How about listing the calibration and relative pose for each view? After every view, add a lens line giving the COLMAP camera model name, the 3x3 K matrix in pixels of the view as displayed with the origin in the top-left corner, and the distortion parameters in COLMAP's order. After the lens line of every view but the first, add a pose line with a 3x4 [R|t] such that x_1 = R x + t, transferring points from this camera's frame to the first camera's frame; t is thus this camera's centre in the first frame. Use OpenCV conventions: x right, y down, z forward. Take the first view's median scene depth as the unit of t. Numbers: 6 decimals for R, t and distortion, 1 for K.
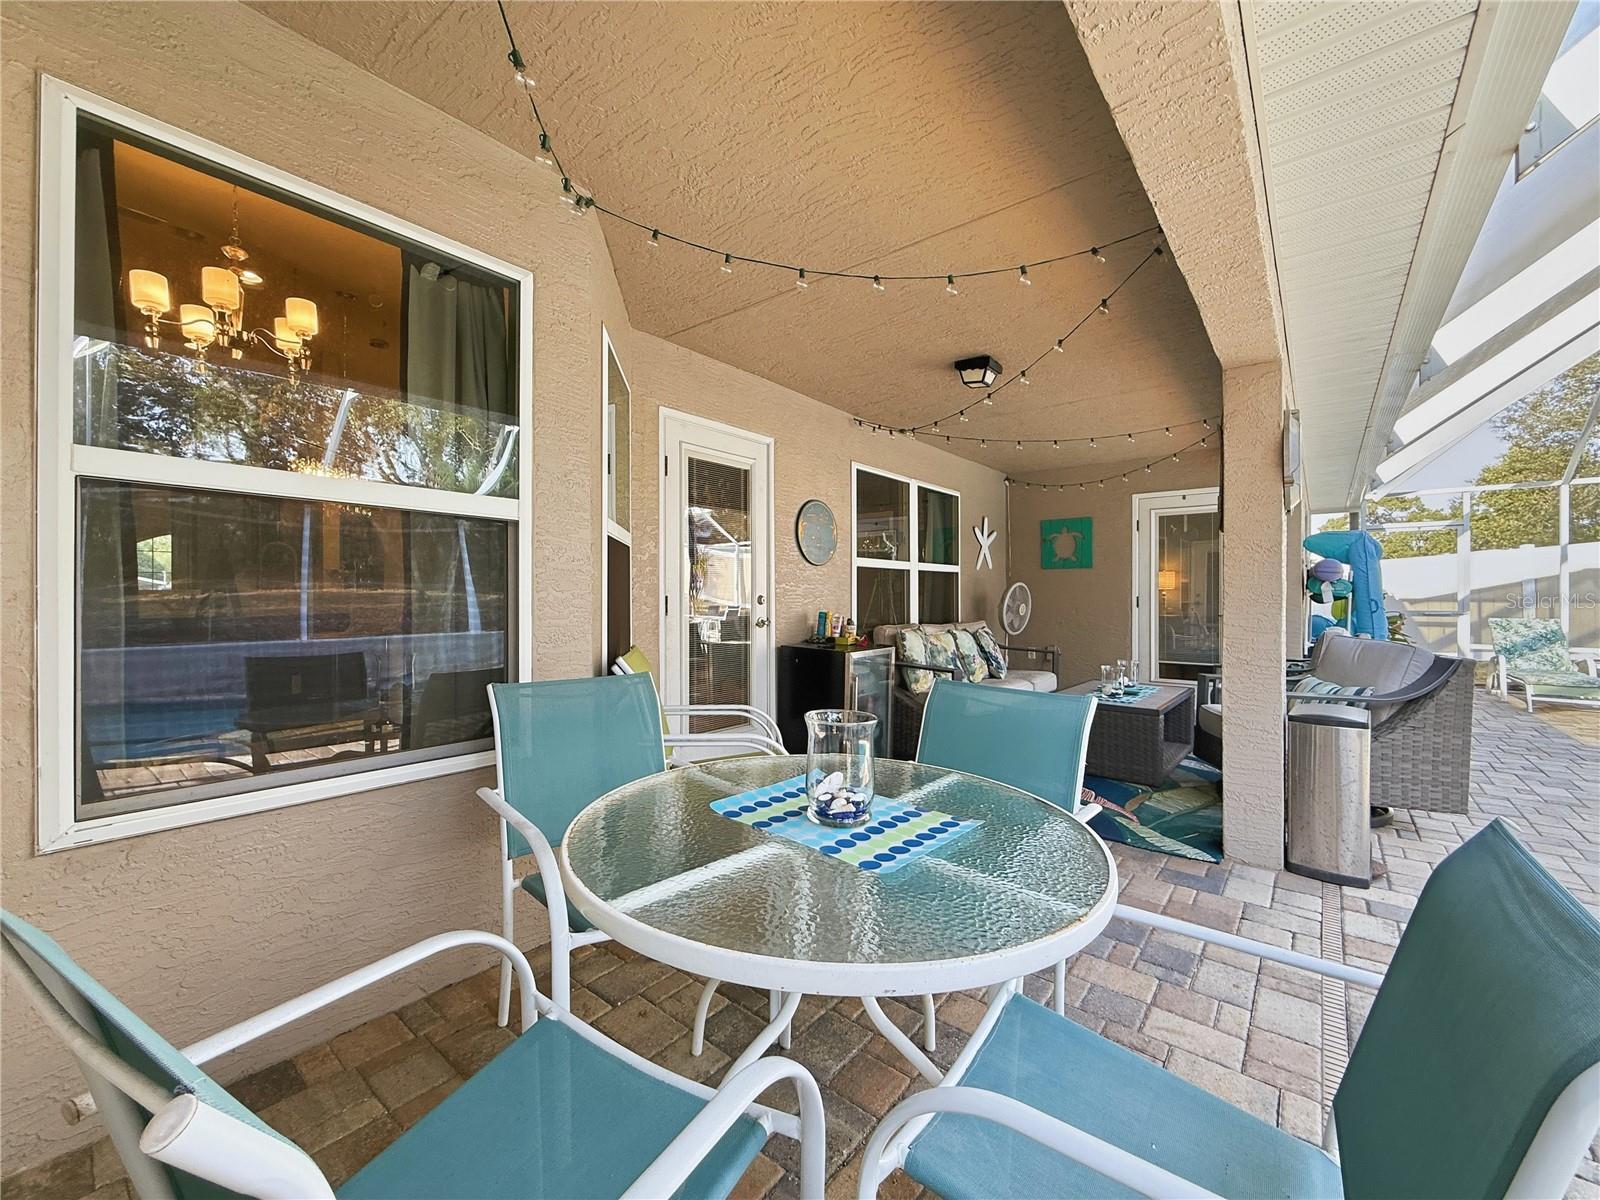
lens RADIAL K [[661.5, 0, 795.9], [0, 661.5, 595.3], [0, 0, 1]] dist [0.001760, 0.000053]
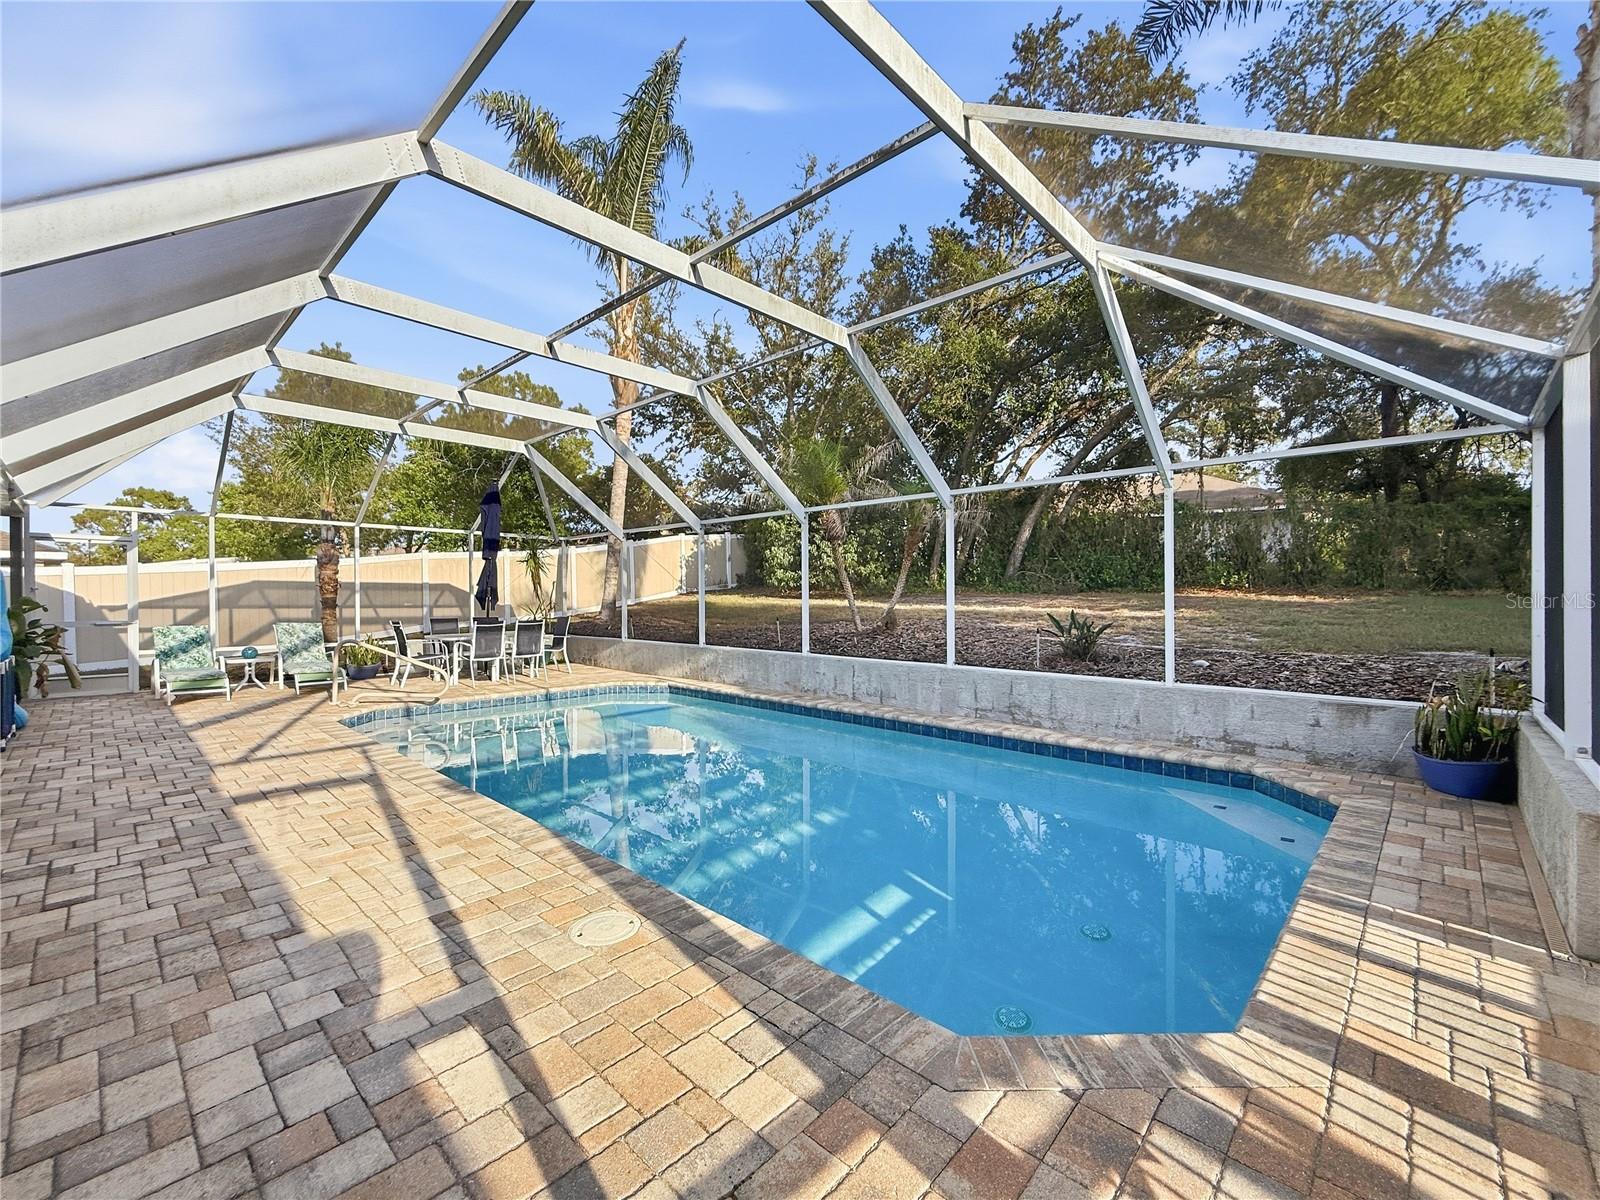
lens RADIAL K [[670.4, 0, 800.2], [0, 670.4, 588.0], [0, 0, 1]] dist [0.000692, 0.000113]
pose [[0.071464, 0.016018, 0.997315, -0.025794], [-0.003889, 0.999868, -0.015781, -0.027349], [-0.997436, -0.002751, 0.071517, -0.309344]]
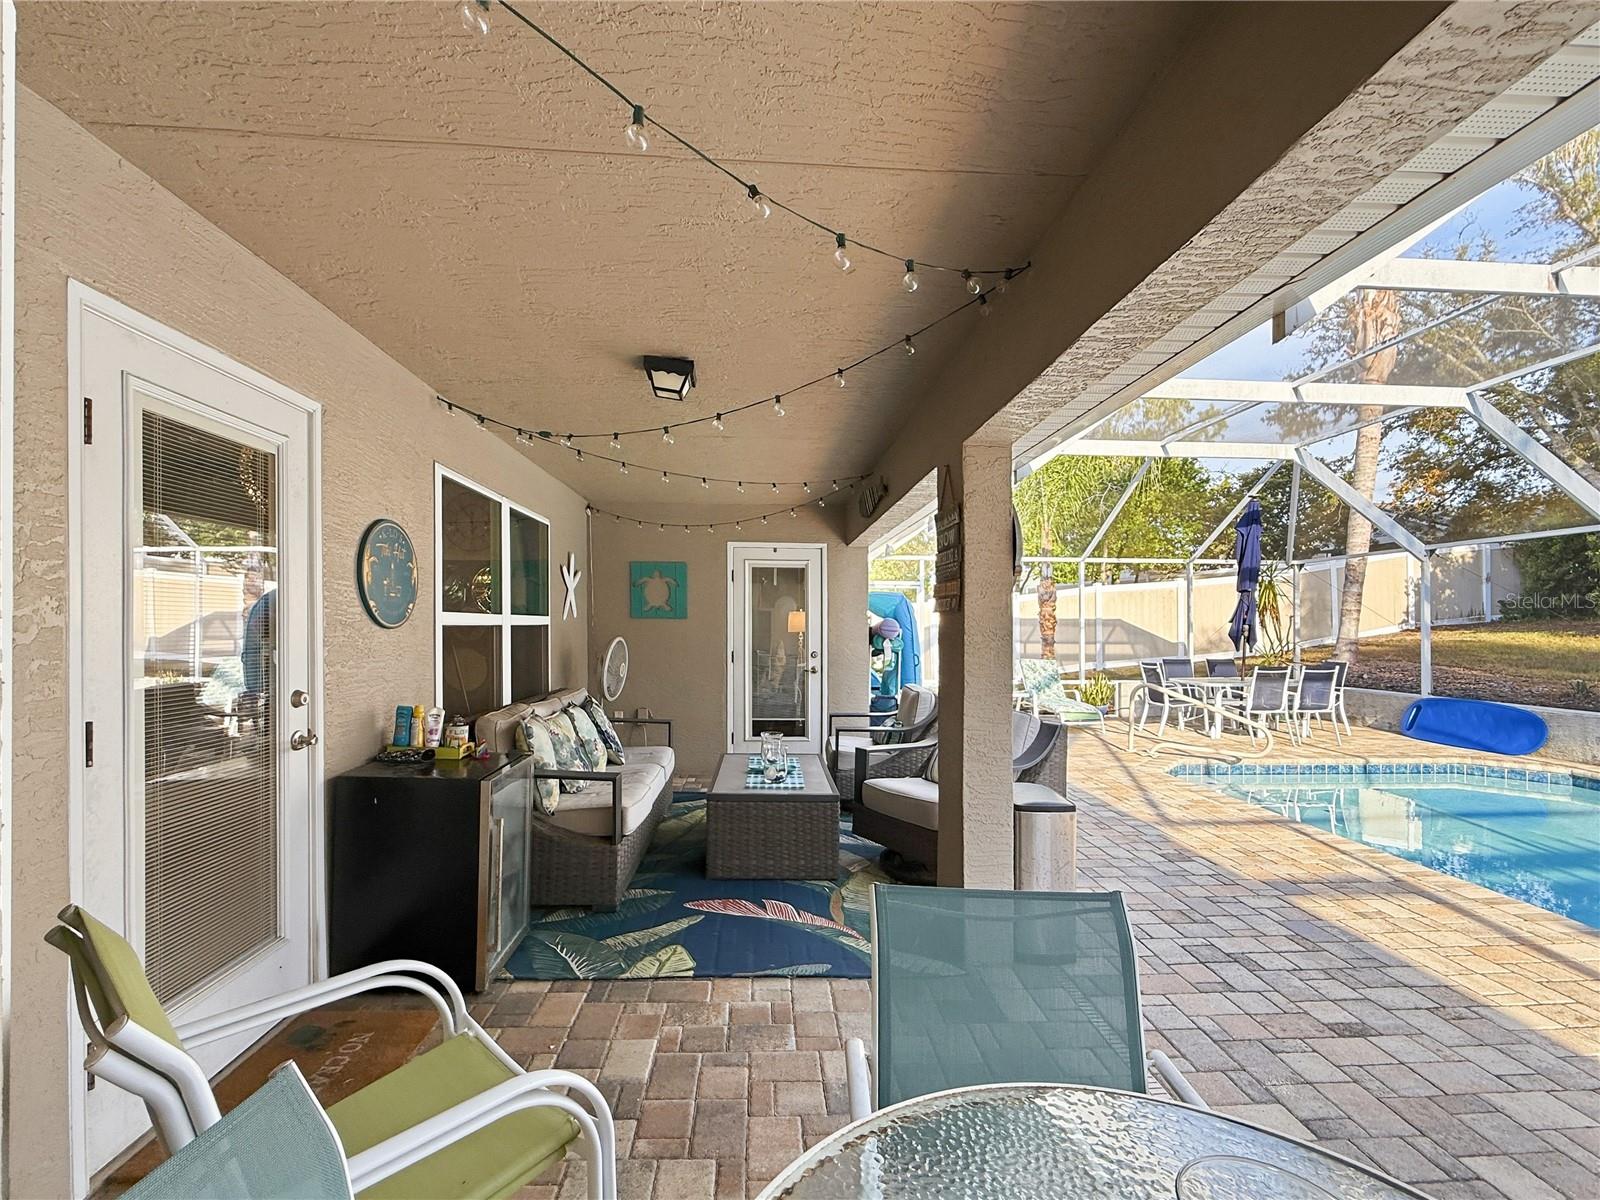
lens RADIAL K [[716.7, 0, 822.9], [0, 716.7, 620.9], [0, 0, 1]] dist [0.001322, 0.000050]
pose [[0.729154, 0.012086, 0.684243, -0.116554], [-0.009173, 0.999927, -0.007886, -0.046107], [-0.684288, -0.000527, 0.729211, 0.230110]]
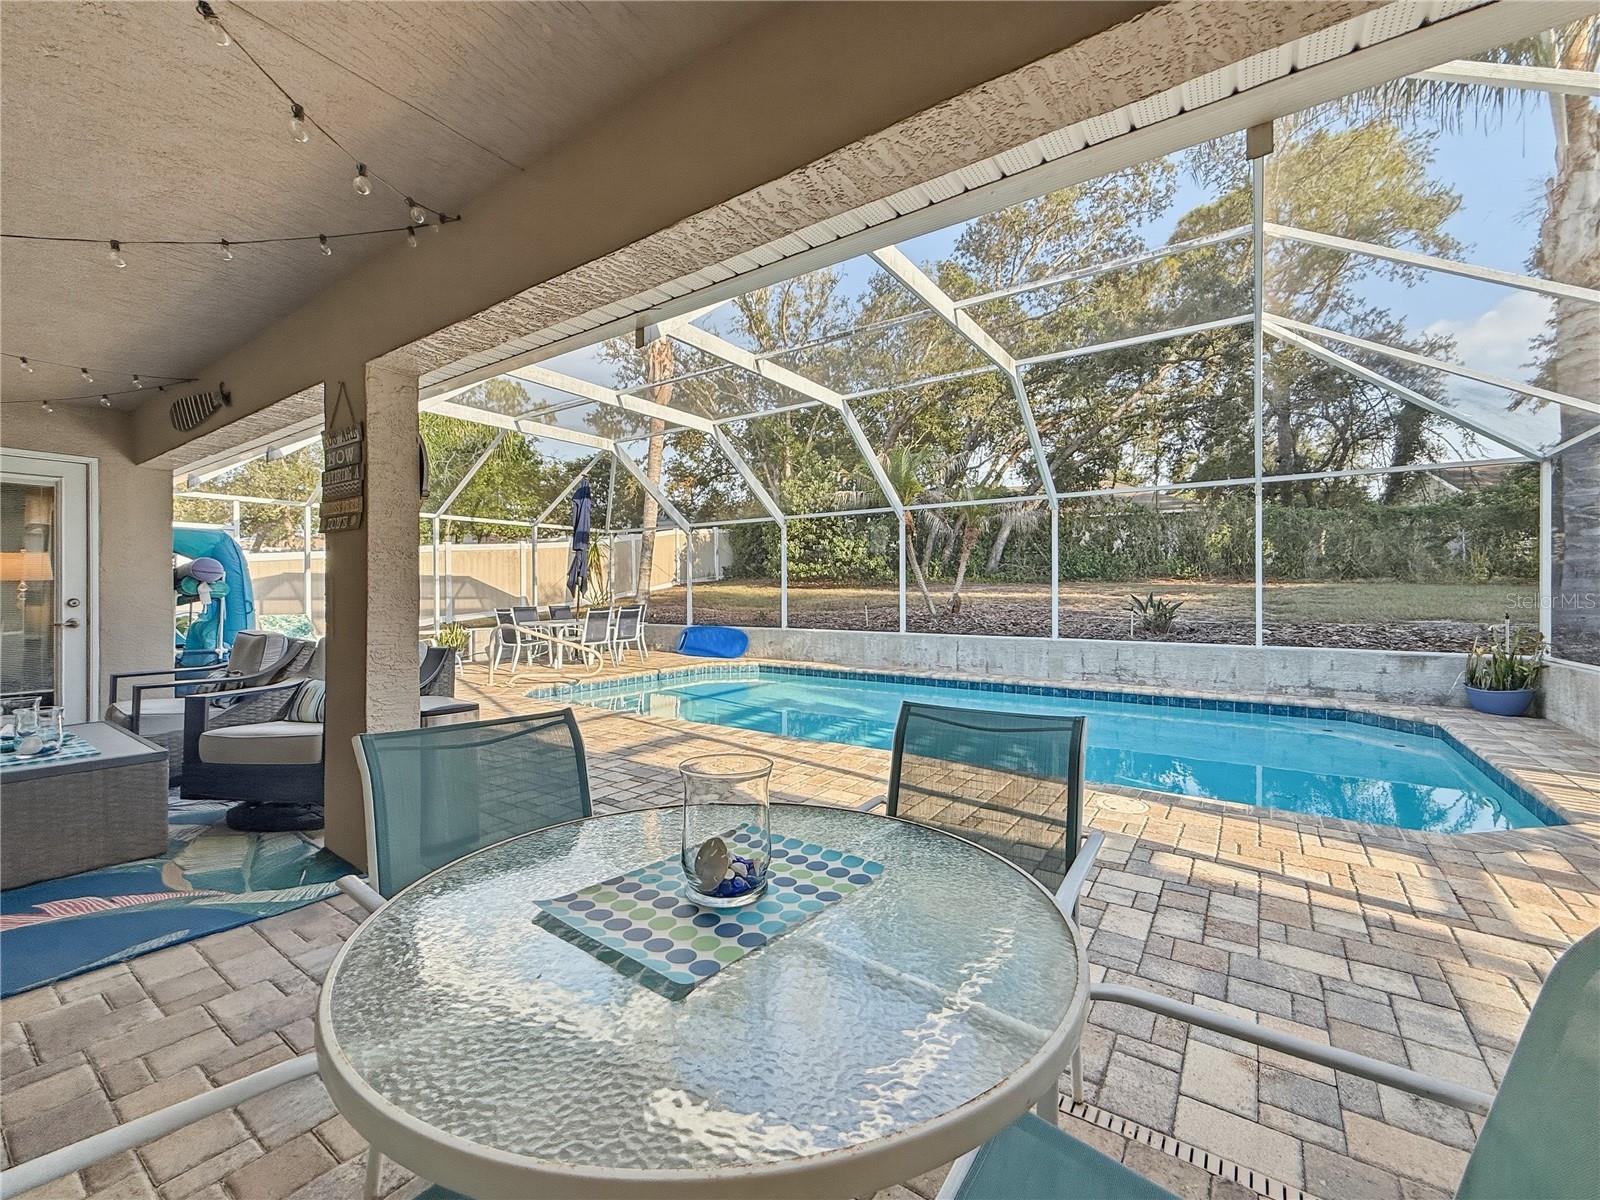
lens RADIAL K [[640.5, 0, 803.8], [0, 640.5, 583.5], [0, 0, 1]] dist [0.000973, -0.000224]
pose [[-0.069951, 0.013710, 0.997456, -0.188846], [0.000692, 0.999906, -0.013695, -0.005991], [-0.997550, -0.000267, -0.069953, 0.253836]]
